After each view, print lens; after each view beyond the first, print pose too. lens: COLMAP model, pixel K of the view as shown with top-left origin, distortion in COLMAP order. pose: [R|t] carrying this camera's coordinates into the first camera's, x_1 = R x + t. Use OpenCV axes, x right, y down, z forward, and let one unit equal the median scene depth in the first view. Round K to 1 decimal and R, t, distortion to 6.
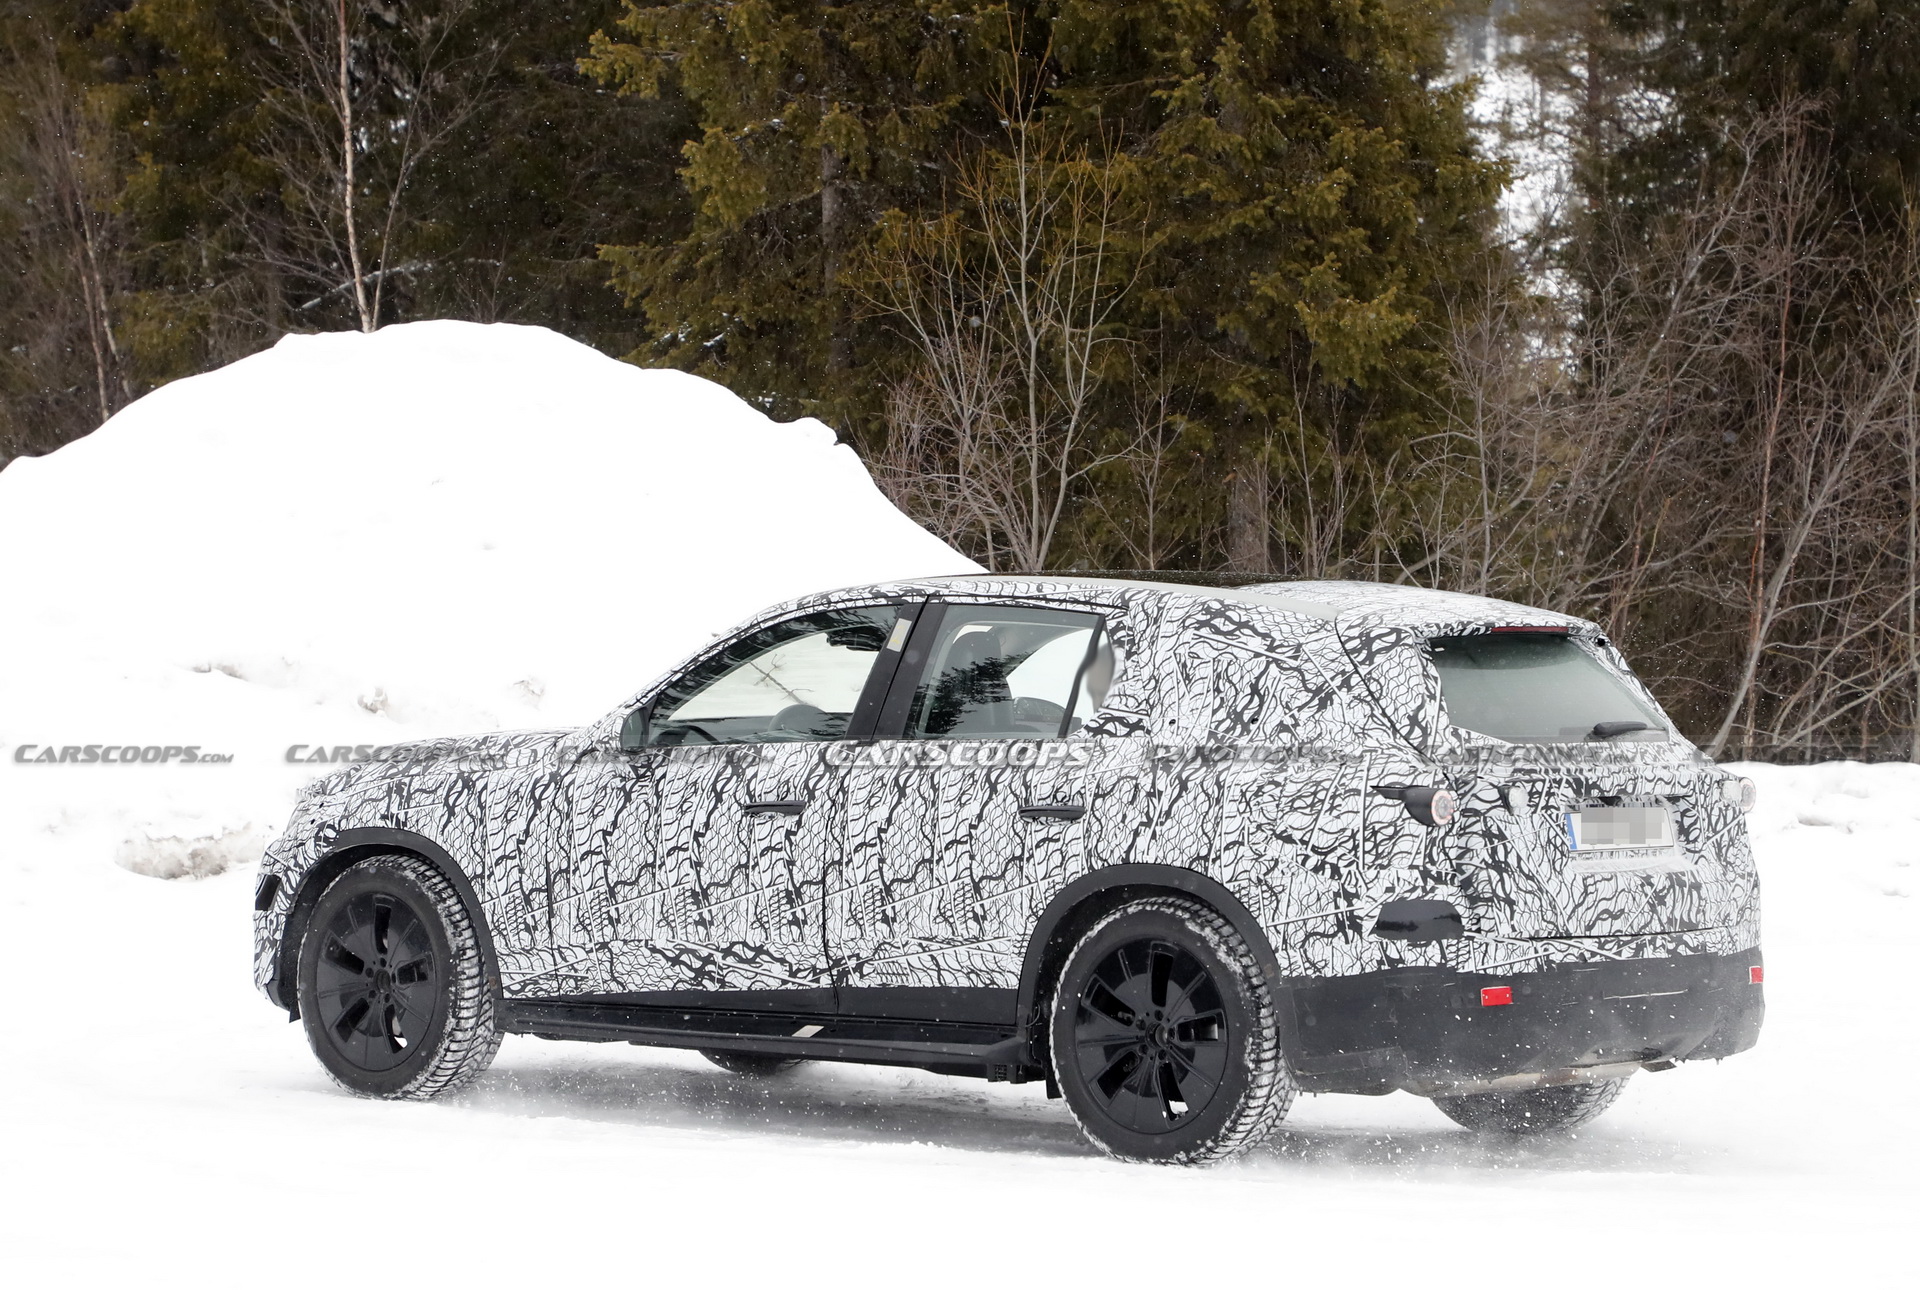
lens RADIAL K [[7193.3, 0, 1114.4], [0, 7193.3, 726.8], [0, 0, 1]] dist [0.722292, -23.714187]
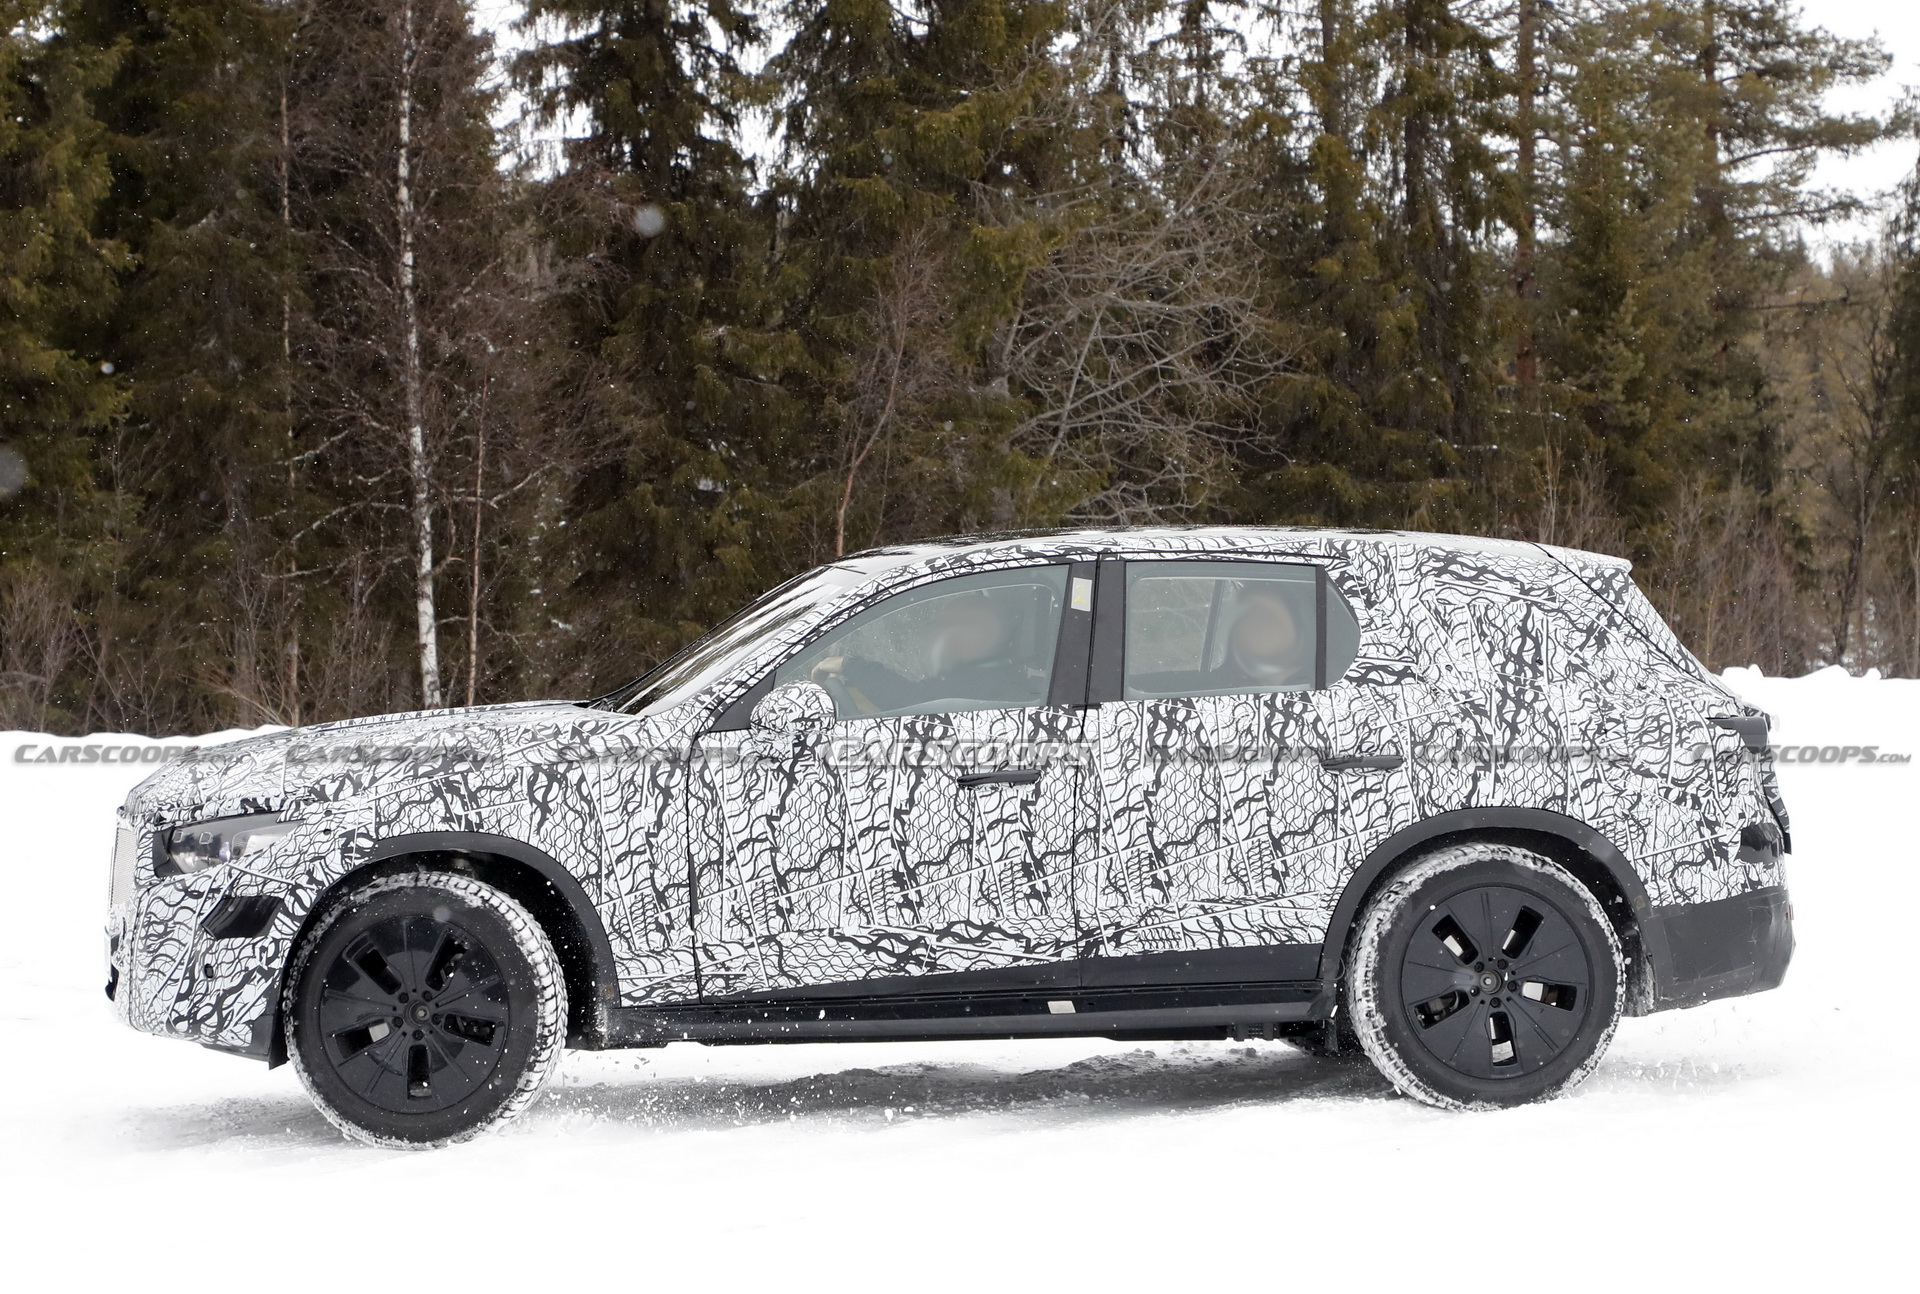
lens RADIAL K [[5181.6, 0, 985.4], [0, 5181.6, 639.4], [0, 0, 1]] dist [0.375349, 0.107700]
pose [[0.673712, -0.035230, 0.738154, -0.568550], [0.043032, 0.999038, 0.008407, -0.013381], [-0.737740, 0.026100, 0.674580, 0.545622]]
